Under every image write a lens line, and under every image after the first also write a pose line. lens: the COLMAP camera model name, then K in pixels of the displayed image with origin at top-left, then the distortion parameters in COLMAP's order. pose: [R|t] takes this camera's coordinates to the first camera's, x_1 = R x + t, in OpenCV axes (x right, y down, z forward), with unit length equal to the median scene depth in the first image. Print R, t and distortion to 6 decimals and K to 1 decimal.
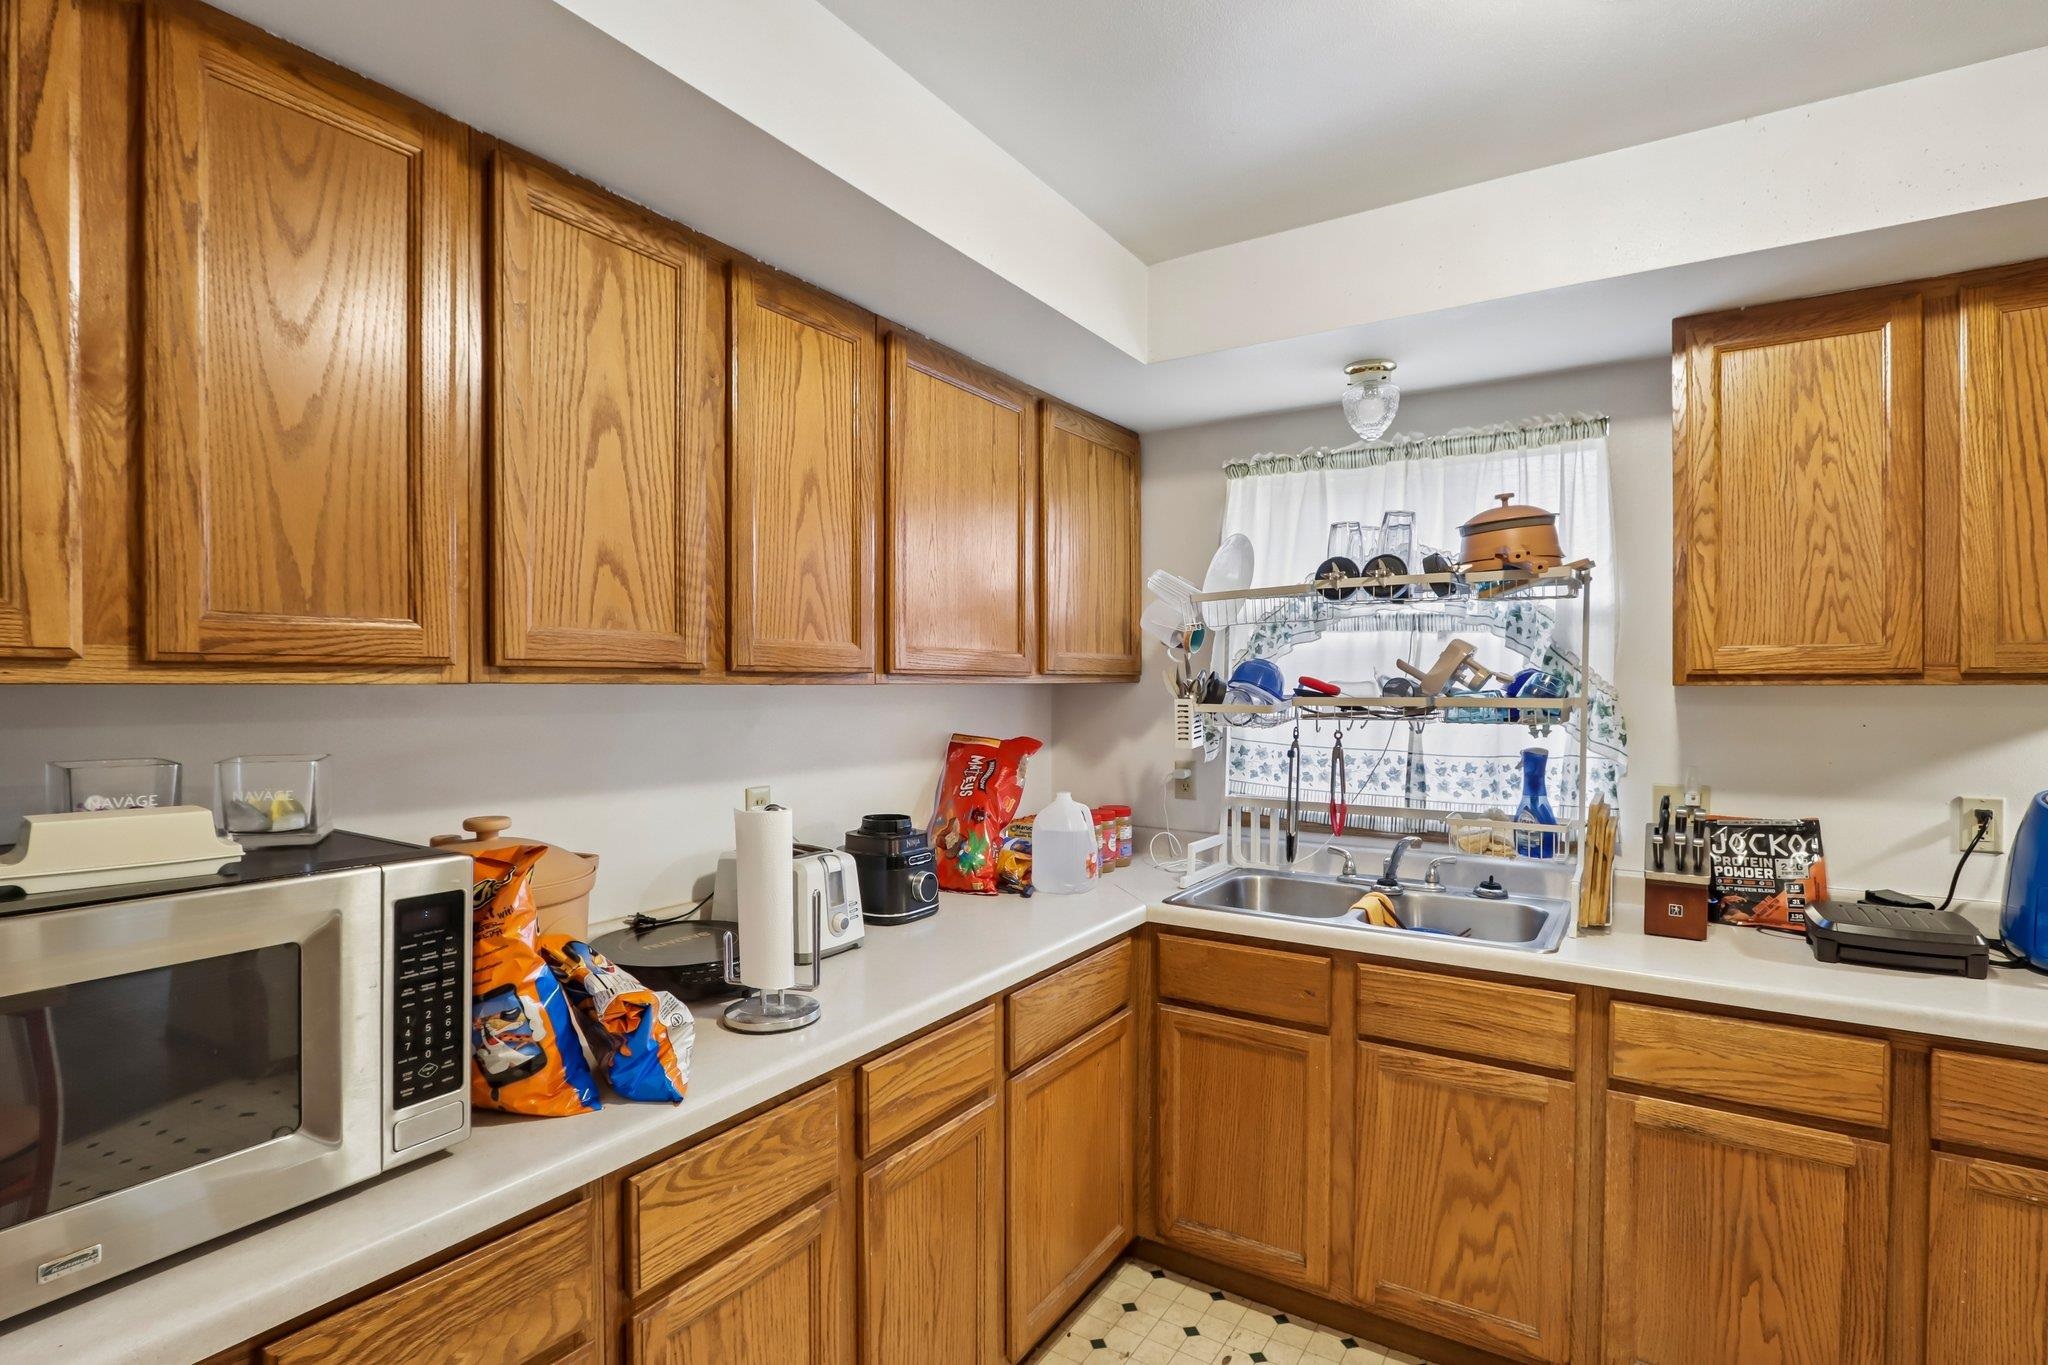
lens RADIAL K [[980.1, 0, 1027.0], [0, 980.1, 691.9], [0, 0, 1]] dist [-0.025688, 0.005917]
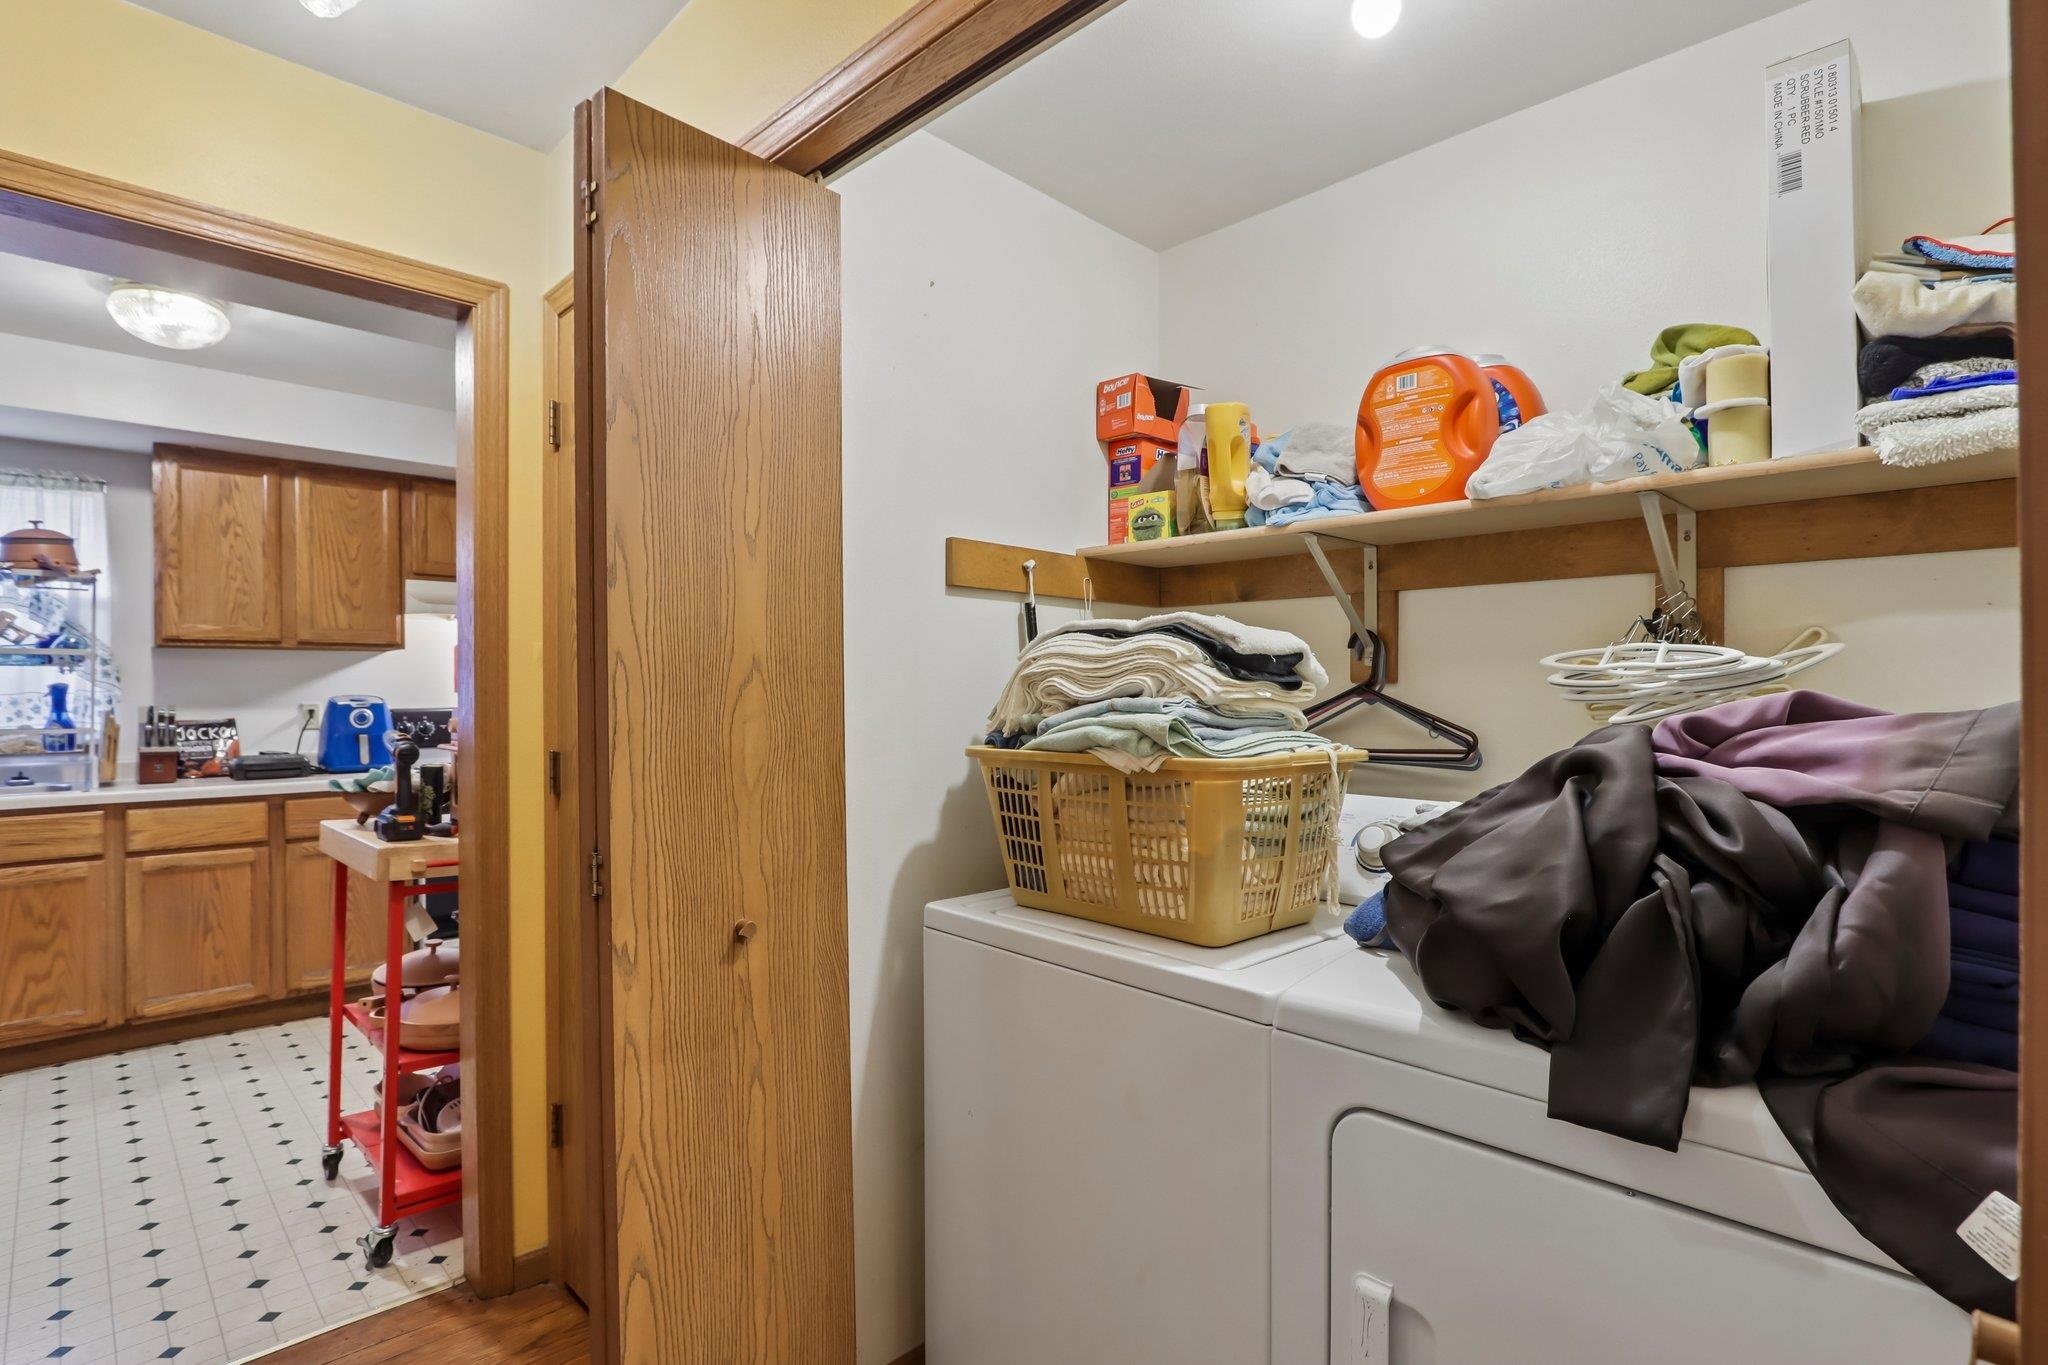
lens RADIAL K [[980.1, 0, 993.8], [0, 980.1, 691.8], [0, 0, 1]] dist [-0.025688, 0.005917]
pose [[0.221933, -0.002662, 0.975058, -0.734827], [0.015124, 0.999885, -0.000712, 0.105396], [-0.974945, 0.014904, 0.221948, -0.917237]]
